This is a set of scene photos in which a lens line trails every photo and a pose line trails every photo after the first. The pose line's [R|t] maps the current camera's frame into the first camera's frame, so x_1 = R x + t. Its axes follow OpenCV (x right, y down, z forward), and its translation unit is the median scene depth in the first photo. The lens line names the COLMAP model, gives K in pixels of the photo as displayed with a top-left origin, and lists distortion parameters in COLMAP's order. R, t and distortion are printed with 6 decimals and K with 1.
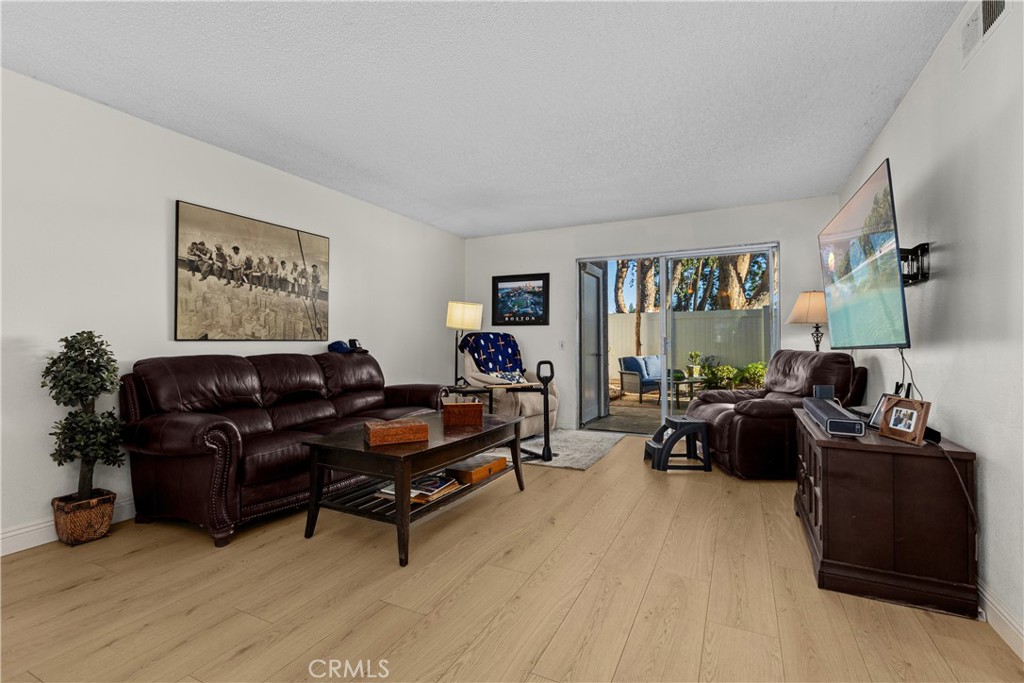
lens RADIAL K [[463.9, 0, 509.2], [0, 463.9, 334.0], [0, 0, 1]] dist [0.003424, -0.002027]
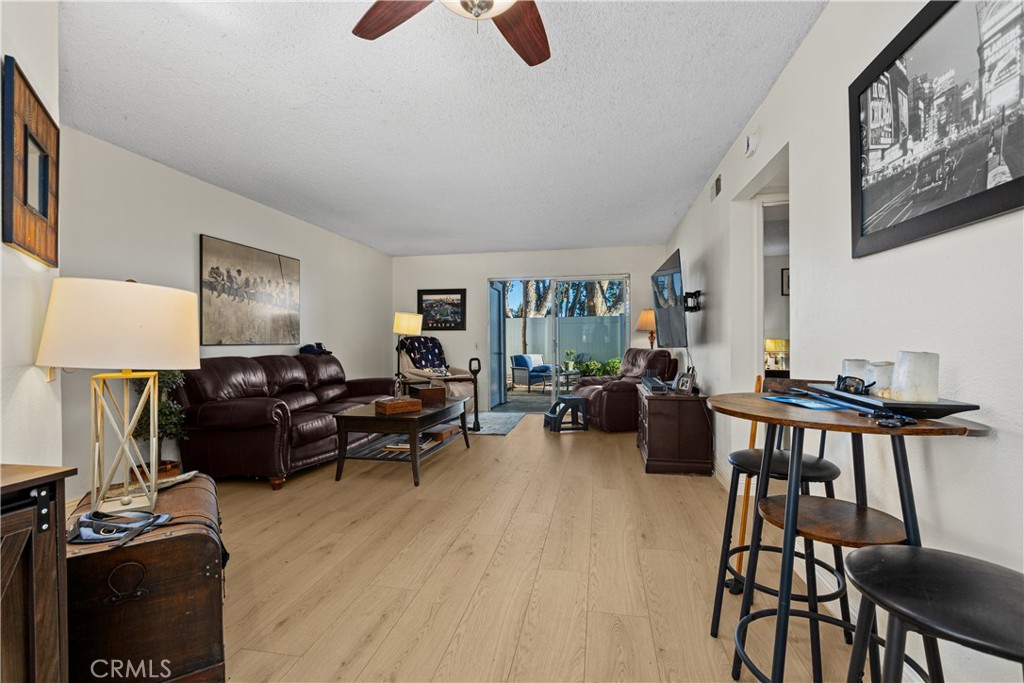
lens RADIAL K [[463.9, 0, 513.3], [0, 463.9, 339.6], [0, 0, 1]] dist [0.003424, -0.002027]
pose [[0.962240, -0.004328, 0.272169, -0.180000], [0.001077, 0.999926, 0.012092, -0.012210], [-0.272201, -0.011343, 0.962174, -0.327268]]
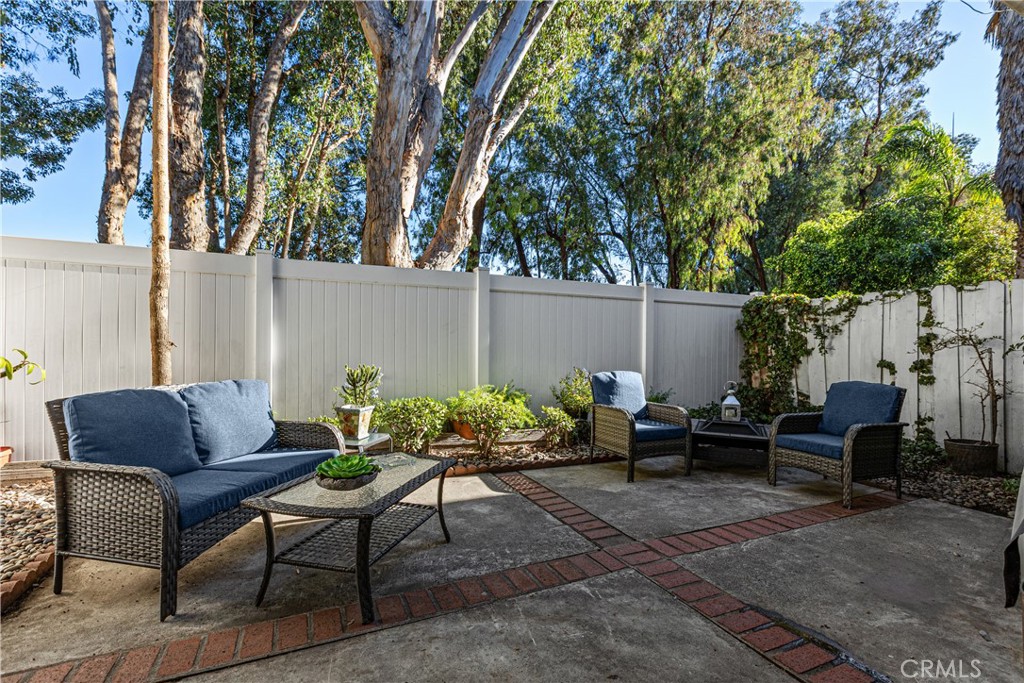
lens RADIAL K [[463.9, 0, 521.8], [0, 463.9, 359.1], [0, 0, 1]] dist [0.003424, -0.002027]
pose [[0.603823, -0.006394, 0.797093, 0.432249], [-0.026307, 0.999263, 0.027943, 0.044176], [-0.796684, -0.037842, 0.603210, 1.524251]]
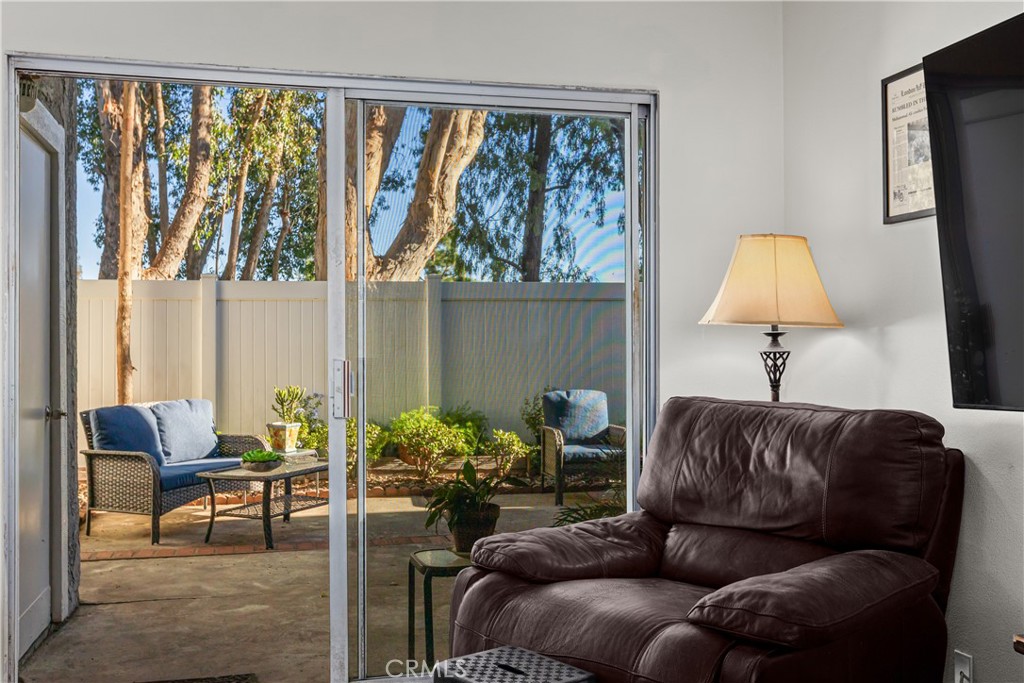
lens RADIAL K [[1017.1, 0, 519.7], [0, 1017.1, 338.7], [0, 0, 1]] dist [-0.009088, 0.000000]
pose [[0.757280, 0.003904, 0.653079, -0.007934], [-0.007746, 0.999965, 0.003004, -0.012137], [-0.653044, -0.007333, 0.757284, 0.524856]]
